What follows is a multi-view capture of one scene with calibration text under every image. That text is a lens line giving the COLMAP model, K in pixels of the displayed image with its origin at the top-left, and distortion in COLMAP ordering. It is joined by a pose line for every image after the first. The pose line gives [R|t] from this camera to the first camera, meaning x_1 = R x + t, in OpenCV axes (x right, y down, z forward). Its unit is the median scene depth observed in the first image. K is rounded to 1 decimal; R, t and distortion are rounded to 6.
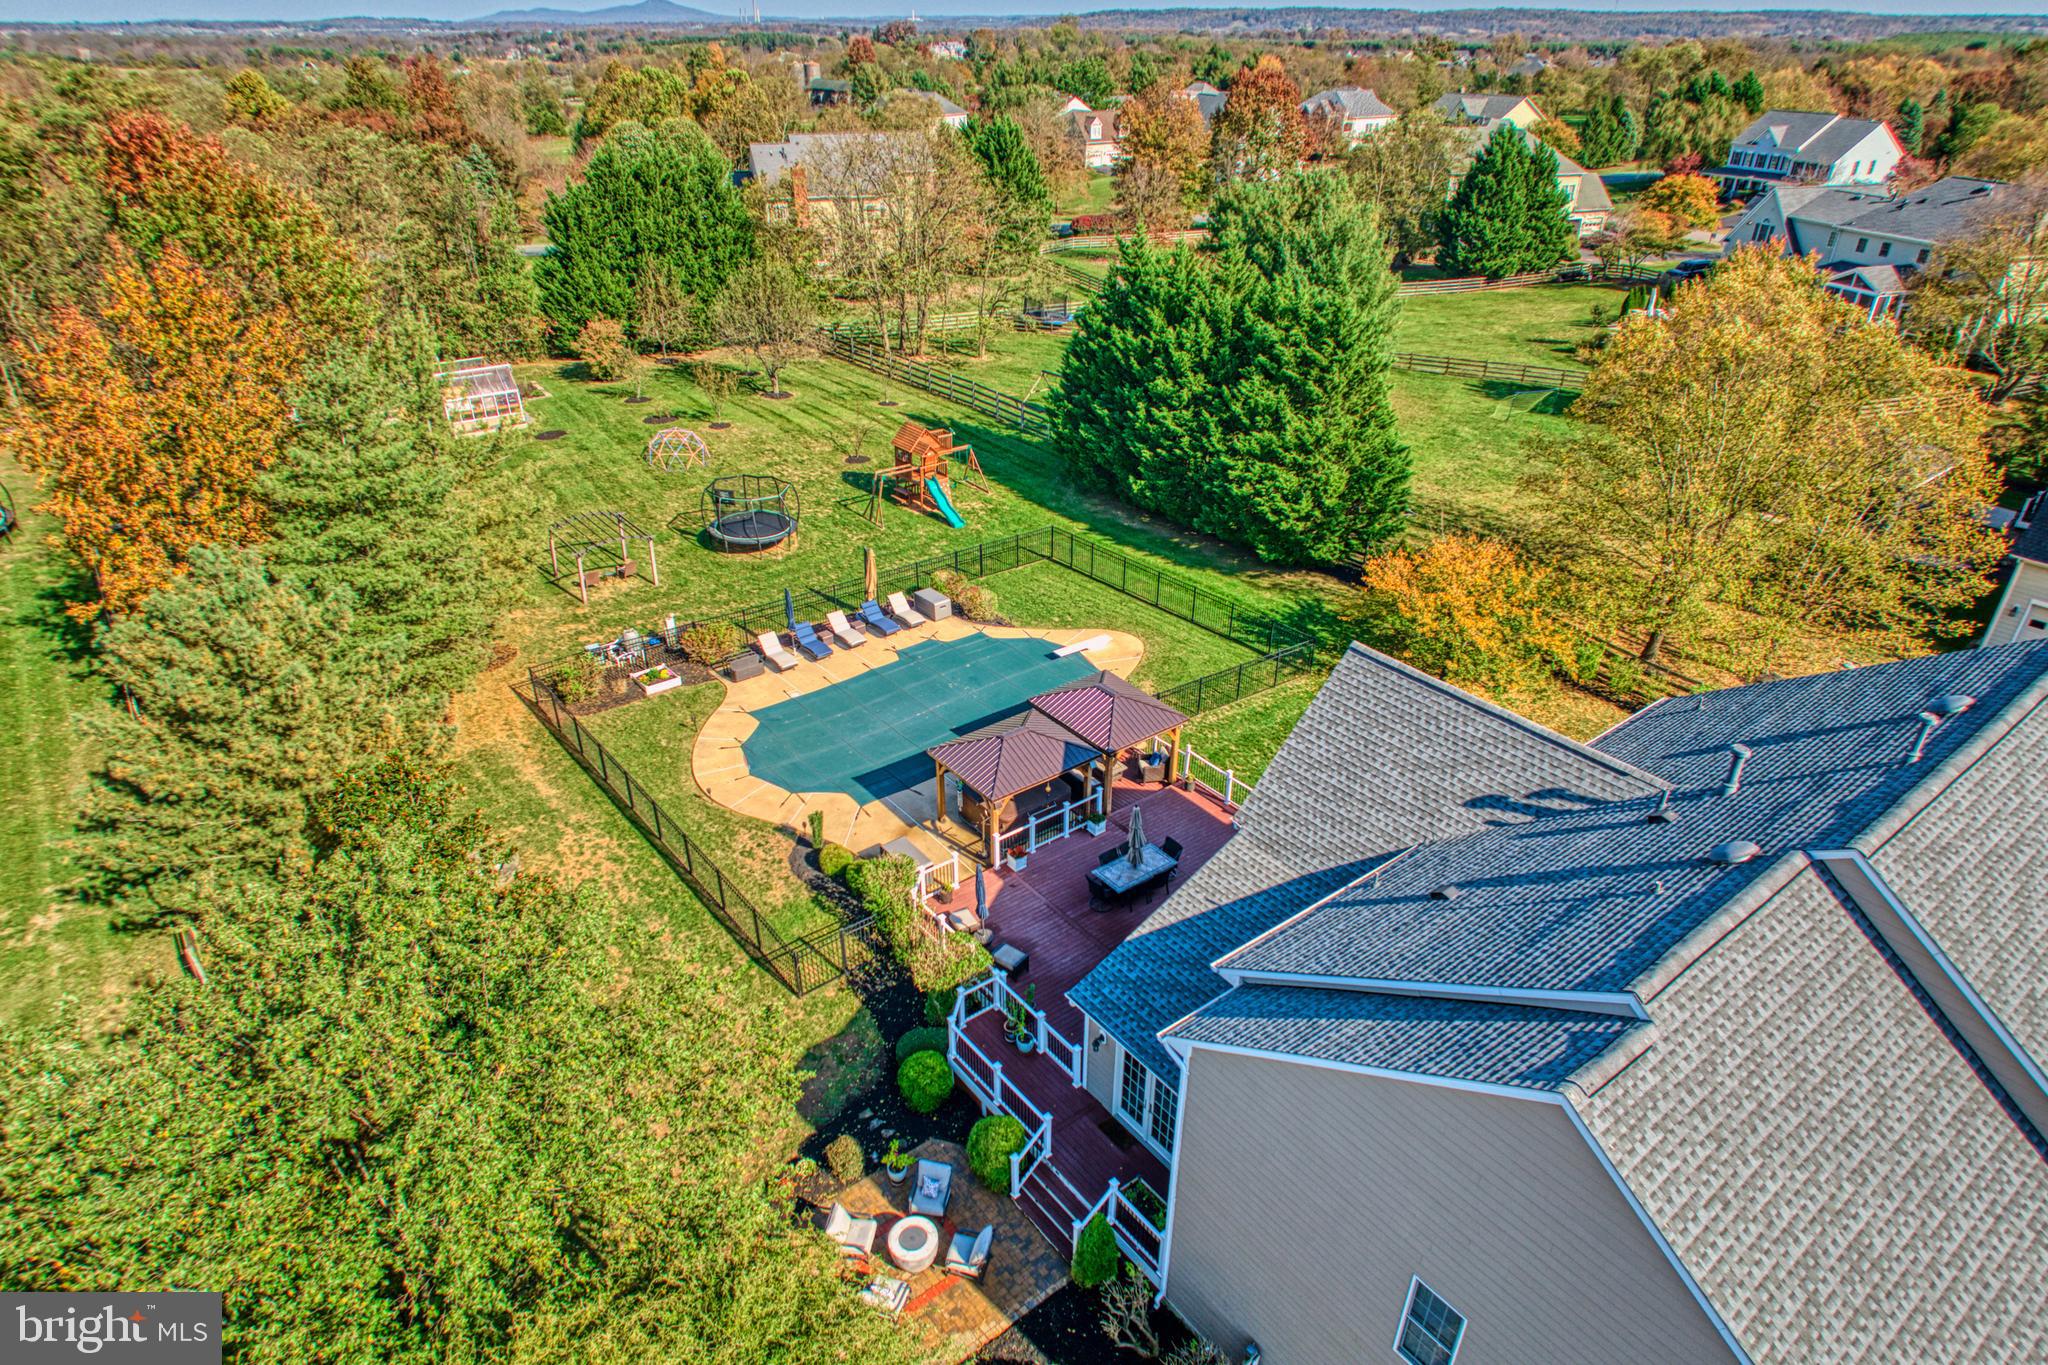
lens RADIAL K [[1177.8, 0, 1023.1], [0, 1177.8, 724.7], [0, 0, 1]] dist [-0.005585, 0.000107]
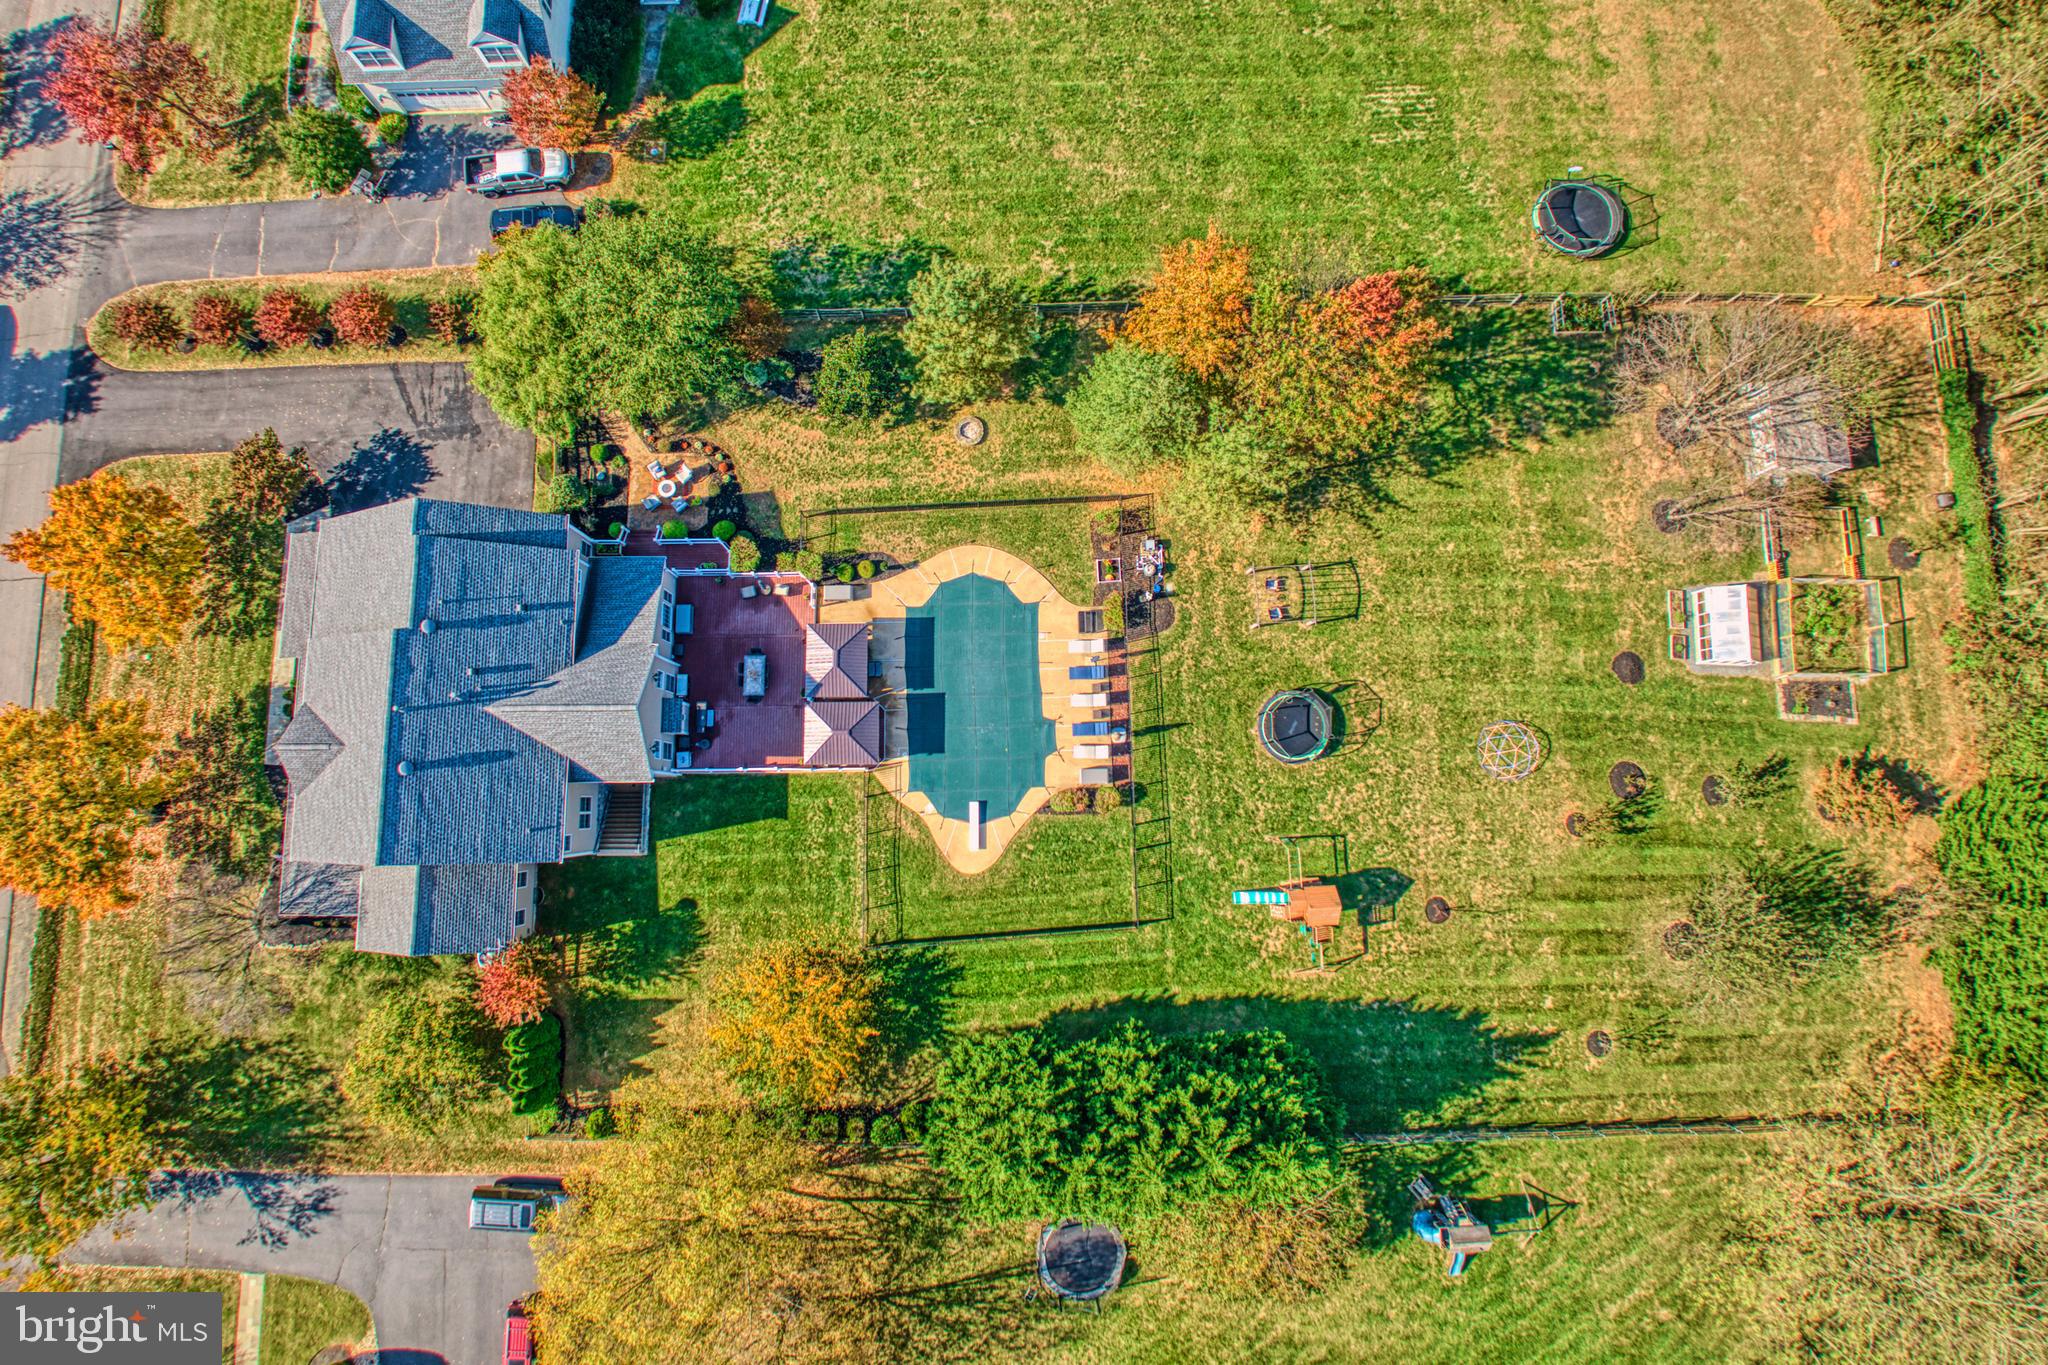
lens RADIAL K [[1276.4, 0, 982.5], [0, 1276.4, 559.6], [0, 0, 1]] dist [-0.042944, -0.000878]
pose [[-0.602485, 0.784697, -0.145819, 0.014038], [-0.404851, -0.143015, 0.903129, -1.169188], [0.687829, 0.603156, 0.403849, 0.164739]]
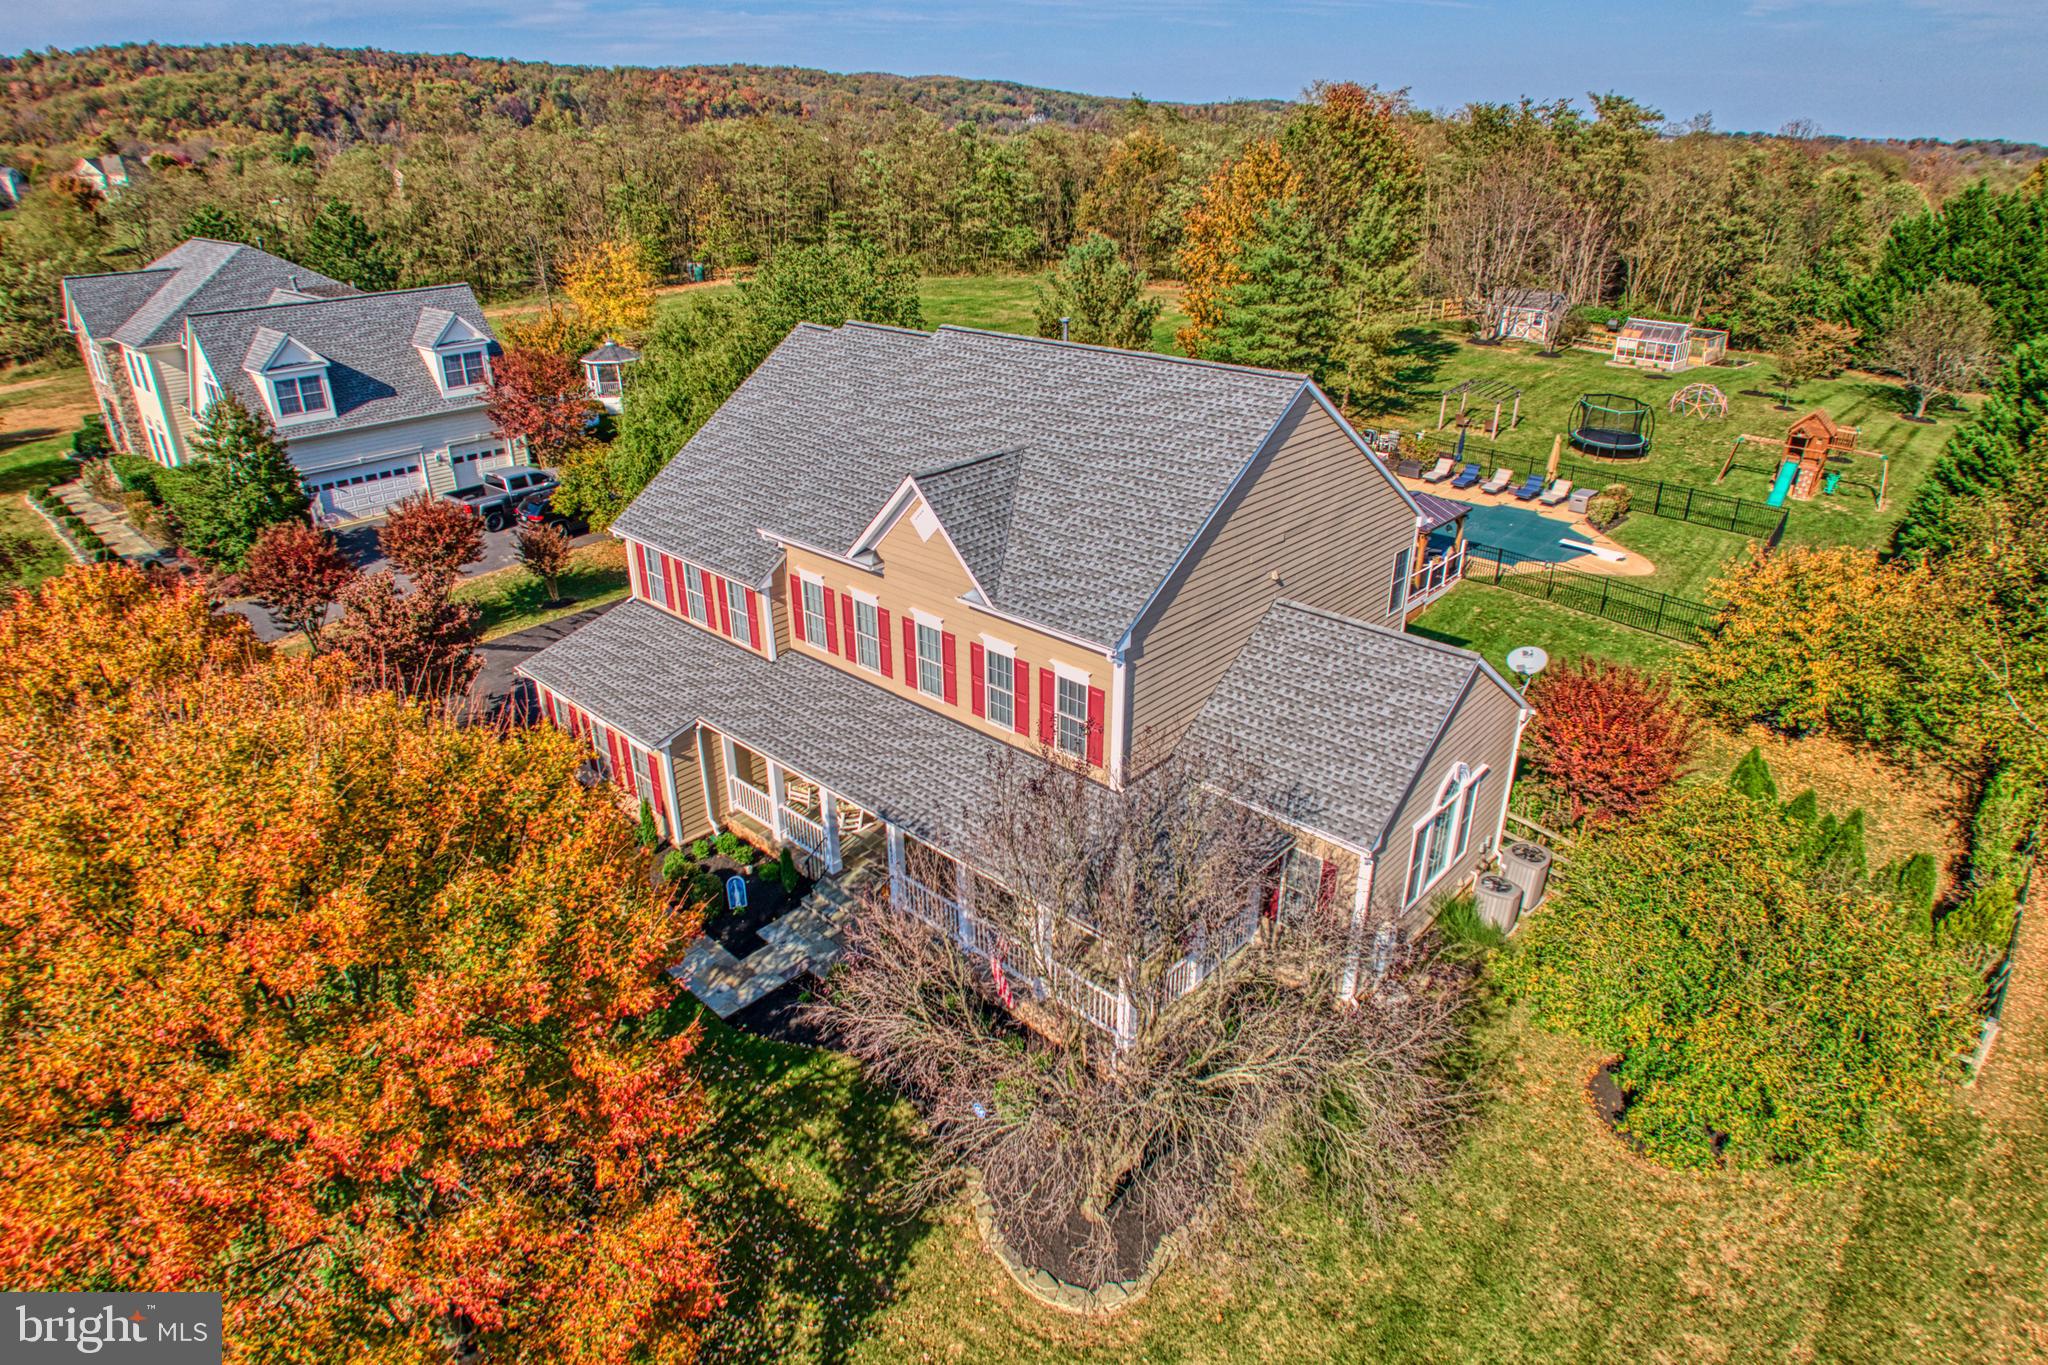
lens RADIAL K [[1178.9, 0, 1024.0], [0, 1178.9, 682.5], [0, 0, 1]] dist [-0.043609, 0.000401]
pose [[0.171918, 0.421476, -0.890394, 0.801626], [-0.503234, 0.814594, 0.288430, -0.011914], [0.846876, 0.398490, 0.352145, 0.196388]]
